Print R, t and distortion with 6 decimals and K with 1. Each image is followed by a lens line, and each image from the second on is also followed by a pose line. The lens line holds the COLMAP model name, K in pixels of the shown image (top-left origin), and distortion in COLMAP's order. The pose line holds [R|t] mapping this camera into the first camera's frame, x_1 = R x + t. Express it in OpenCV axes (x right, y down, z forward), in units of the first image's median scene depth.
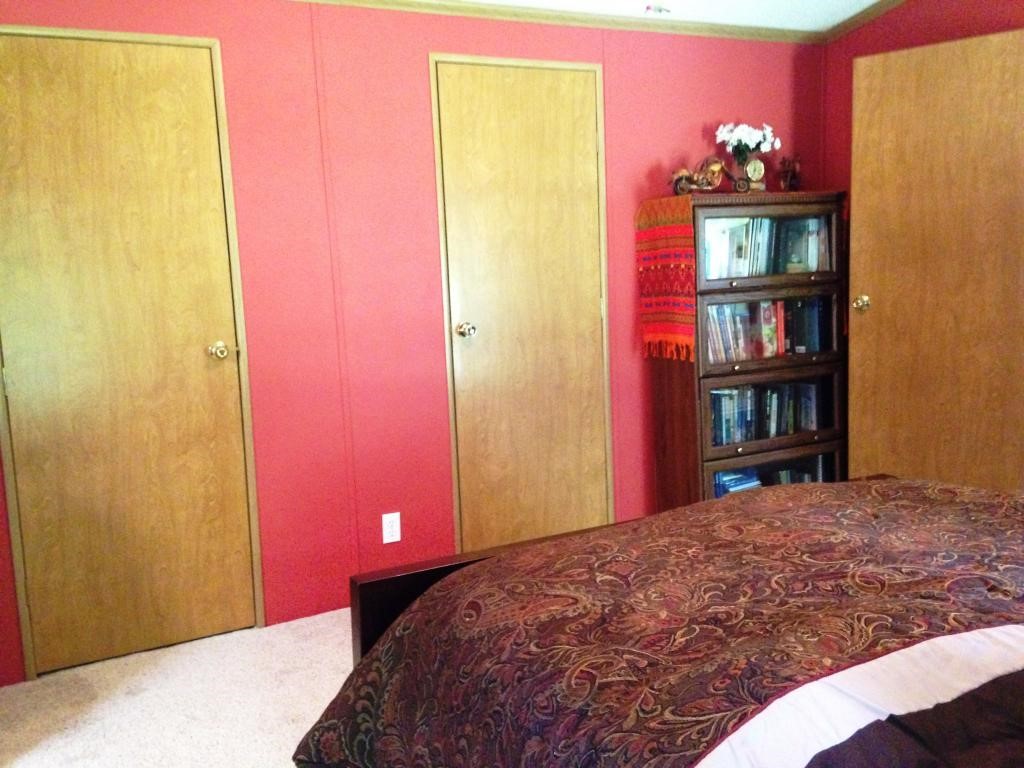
lens RADIAL K [[922.0, 0, 512.0], [0, 922.0, 384.0], [0, 0, 1]] dist [0.052783, 0.000285]
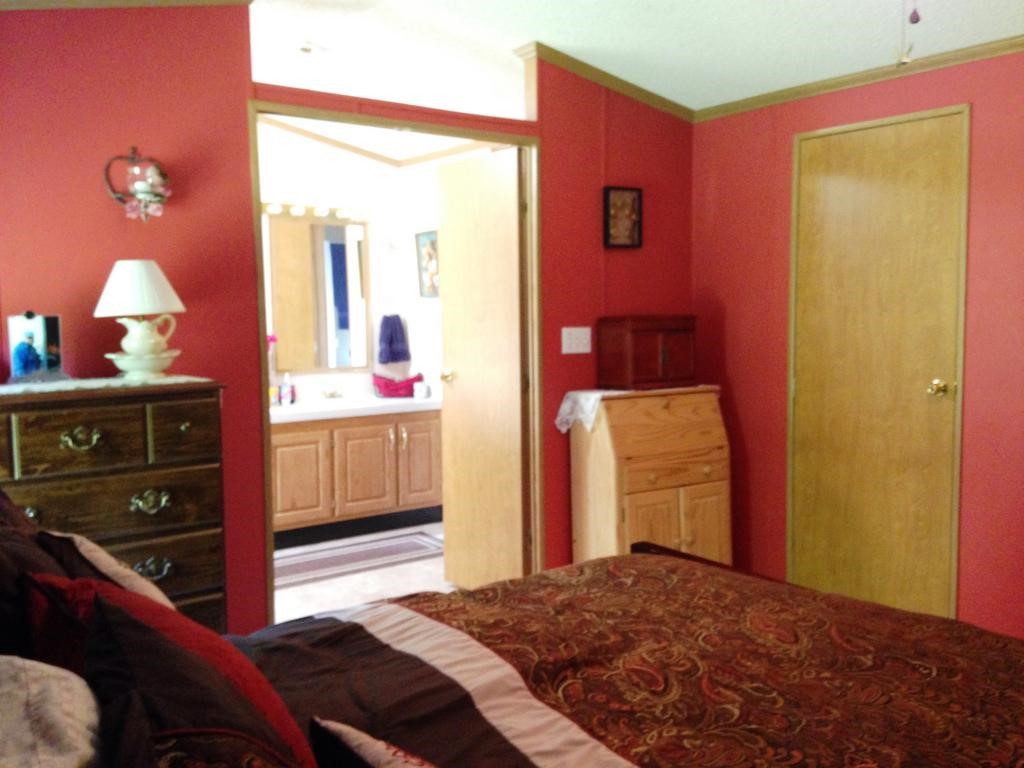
lens RADIAL K [[922.0, 0, 512.0], [0, 922.0, 384.0], [0, 0, 1]] dist [0.052783, 0.000285]
pose [[0.153143, 0.112240, -0.981809, 0.721906], [-0.125742, 0.987666, 0.093297, -0.083180], [0.980171, 0.109166, 0.165368, 0.355153]]
